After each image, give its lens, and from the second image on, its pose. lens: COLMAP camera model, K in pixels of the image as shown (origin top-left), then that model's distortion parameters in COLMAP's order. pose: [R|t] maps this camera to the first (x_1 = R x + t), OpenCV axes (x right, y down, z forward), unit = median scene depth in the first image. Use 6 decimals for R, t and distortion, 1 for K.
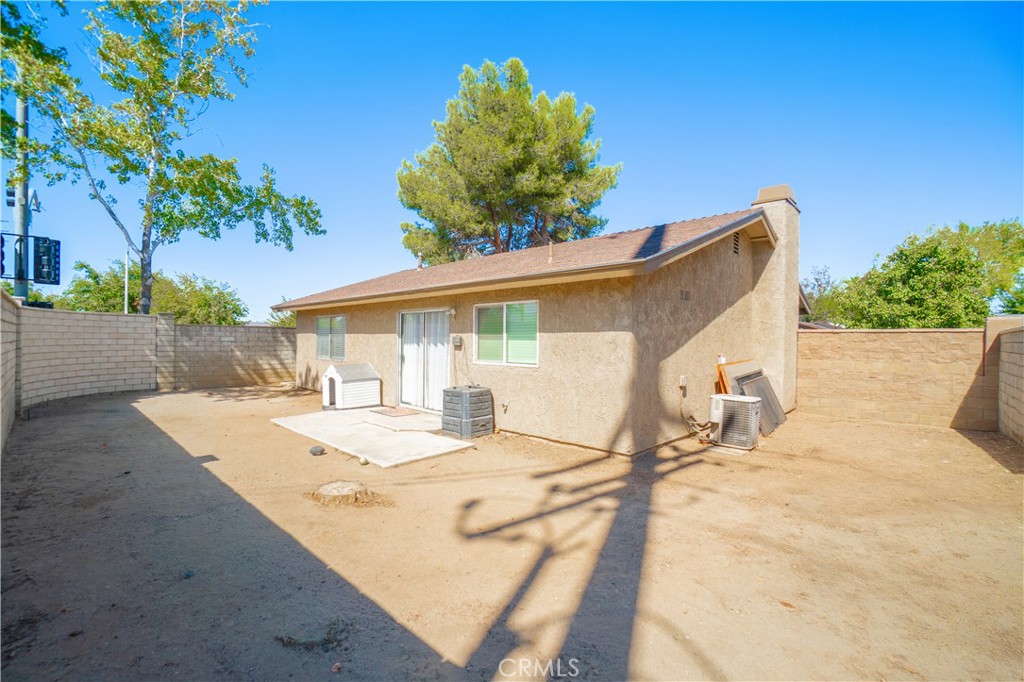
lens RADIAL K [[449.2, 0, 489.1], [0, 449.2, 336.6], [0, 0, 1]] dist [-0.004262, 0.000557]
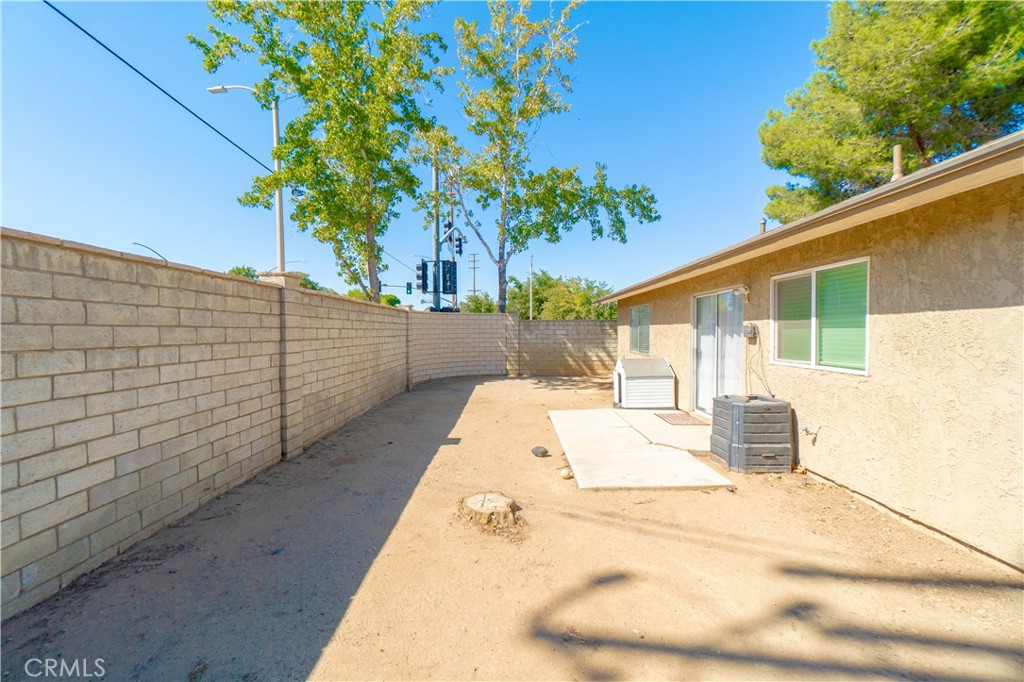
lens RADIAL K [[445.2, 0, 497.2], [0, 445.2, 342.3], [0, 0, 1]] dist [-0.000309, 0.006358]
pose [[0.693096, 0.004345, -0.720832, 0.109233], [0.016540, 0.999623, 0.021929, 0.003553], [0.720656, -0.027122, 0.692762, 0.154154]]
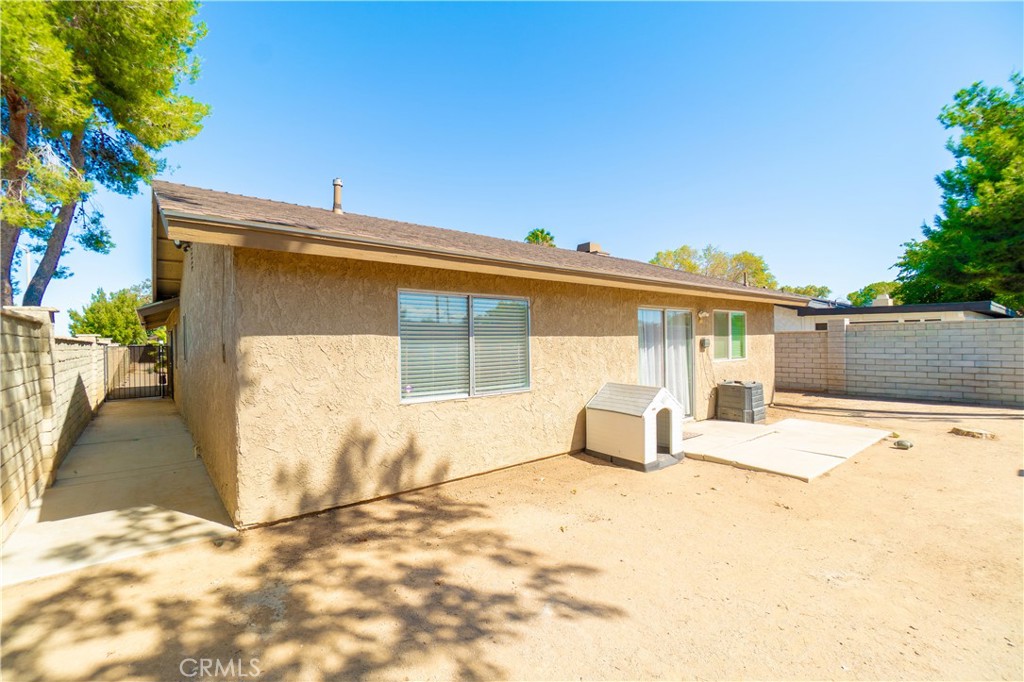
lens RADIAL K [[445.2, 0, 497.2], [0, 445.2, 342.3], [0, 0, 1]] dist [-0.000309, 0.006358]
pose [[0.094072, -0.007007, 0.995541, -0.781911], [0.017929, 0.999825, 0.005343, -0.003312], [-0.995404, 0.017347, 0.094182, 0.947826]]
